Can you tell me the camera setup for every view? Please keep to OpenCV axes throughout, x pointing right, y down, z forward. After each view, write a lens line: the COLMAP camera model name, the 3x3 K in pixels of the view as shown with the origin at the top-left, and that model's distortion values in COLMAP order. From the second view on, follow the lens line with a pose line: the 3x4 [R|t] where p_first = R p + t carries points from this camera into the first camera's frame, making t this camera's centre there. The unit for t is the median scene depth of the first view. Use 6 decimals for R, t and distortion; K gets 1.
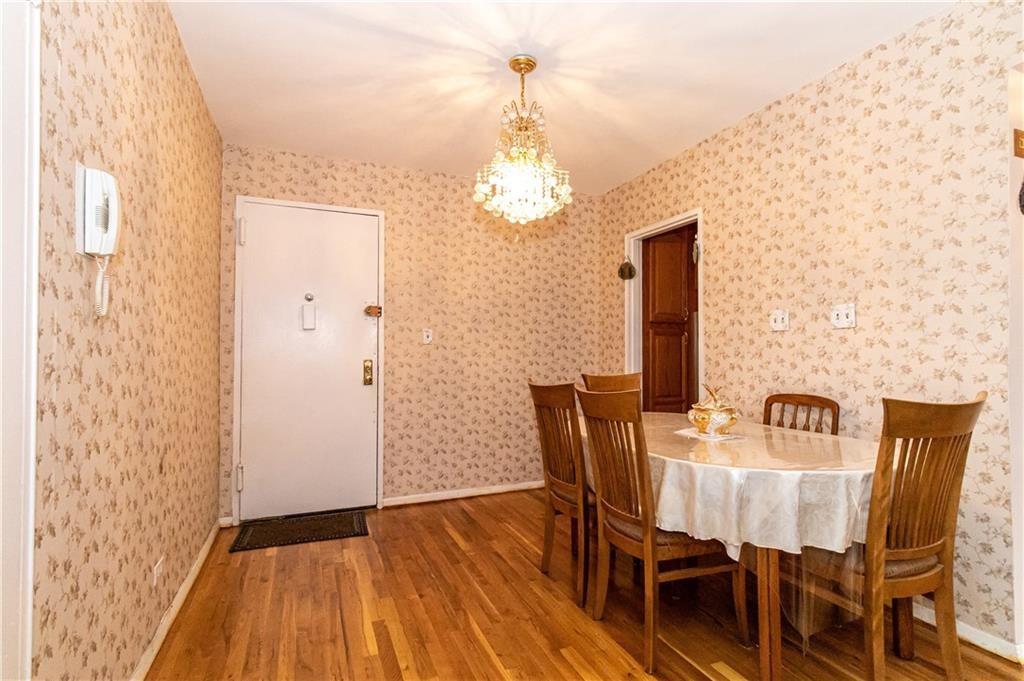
lens RADIAL K [[495.6, 0, 522.0], [0, 495.6, 345.8], [0, 0, 1]] dist [0.003905, 0.001060]
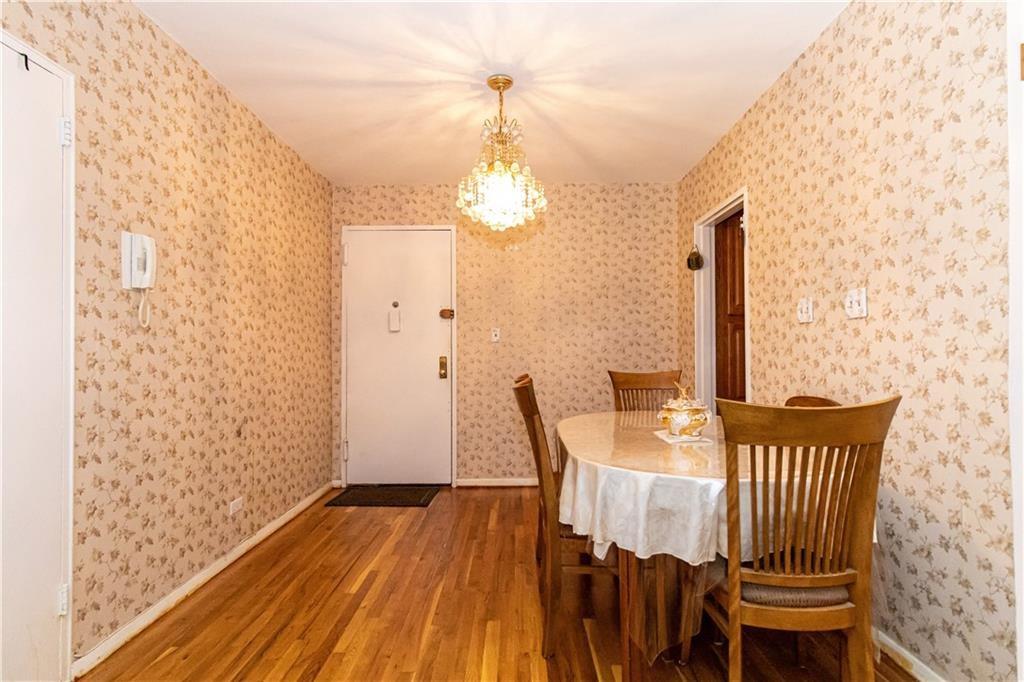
lens RADIAL K [[496.6, 0, 515.7], [0, 496.6, 345.0], [0, 0, 1]] dist [0.001072, 0.001631]
pose [[0.919008, -0.008720, -0.394143, 0.330518], [0.010362, 0.999944, 0.002038, 0.001225], [0.394104, -0.005957, 0.919047, 0.012107]]
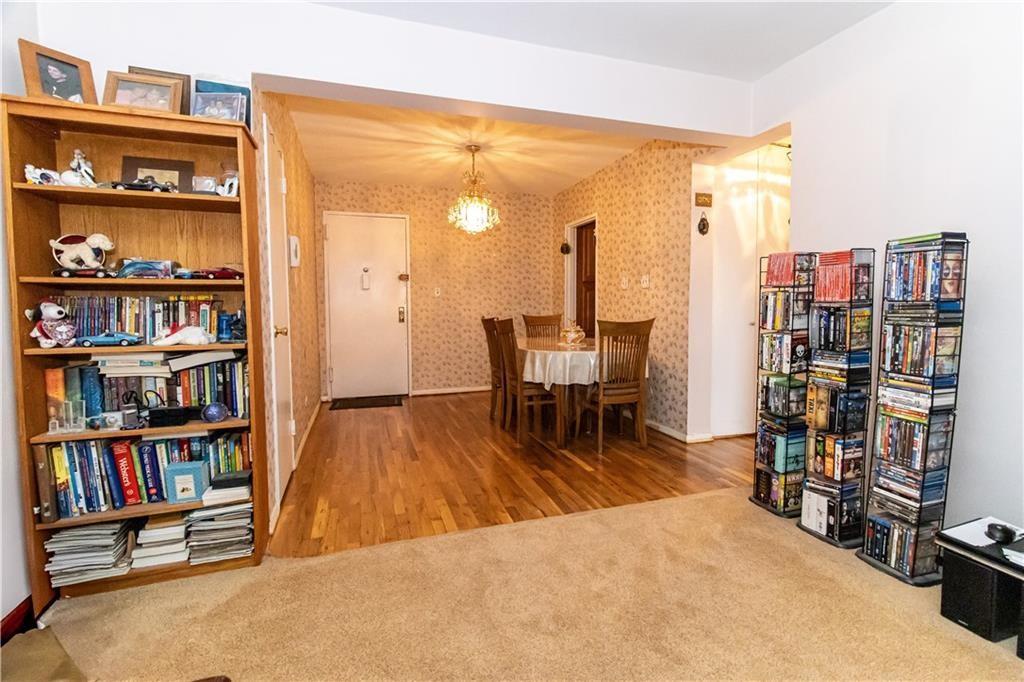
lens RADIAL K [[471.9, 0, 519.7], [0, 471.9, 333.1], [0, 0, 1]] dist [-0.000970, 0.000042]
pose [[0.996351, 0.001162, -0.085341, 0.240949], [0.005394, 0.997051, 0.076554, -0.004069], [0.085178, -0.076735, 0.993406, -0.595338]]
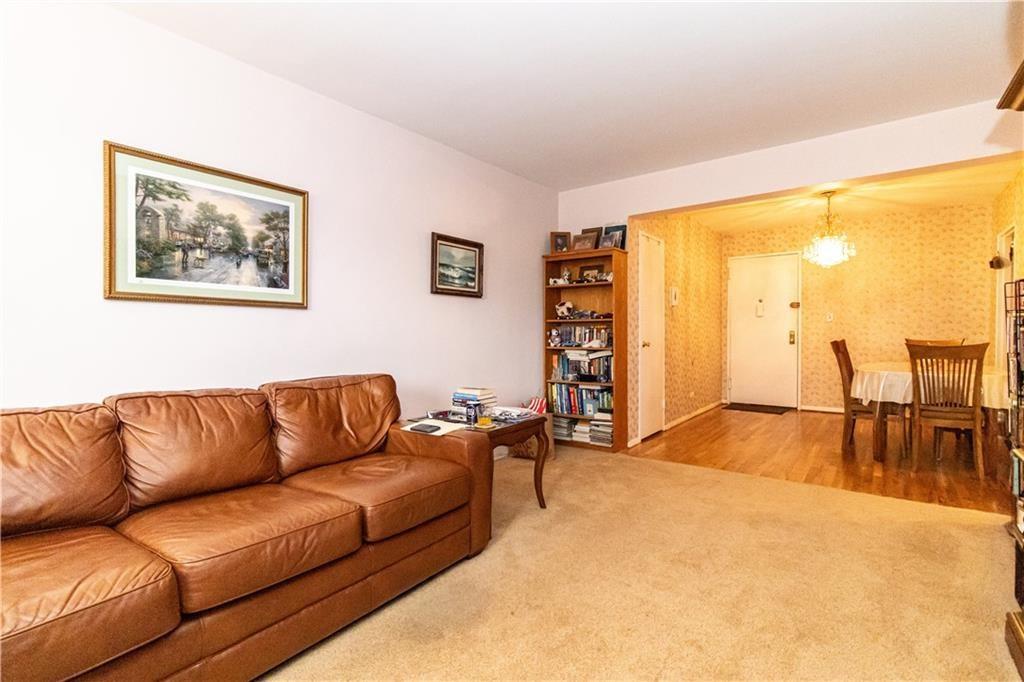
lens RADIAL K [[473.2, 0, 526.1], [0, 473.2, 341.7], [0, 0, 1]] dist [0.001407, 0.000587]
pose [[0.501960, 0.016683, -0.864730, 0.832375], [0.020611, 0.999299, 0.031244, -0.009096], [0.864645, -0.033507, 0.501264, -0.881762]]
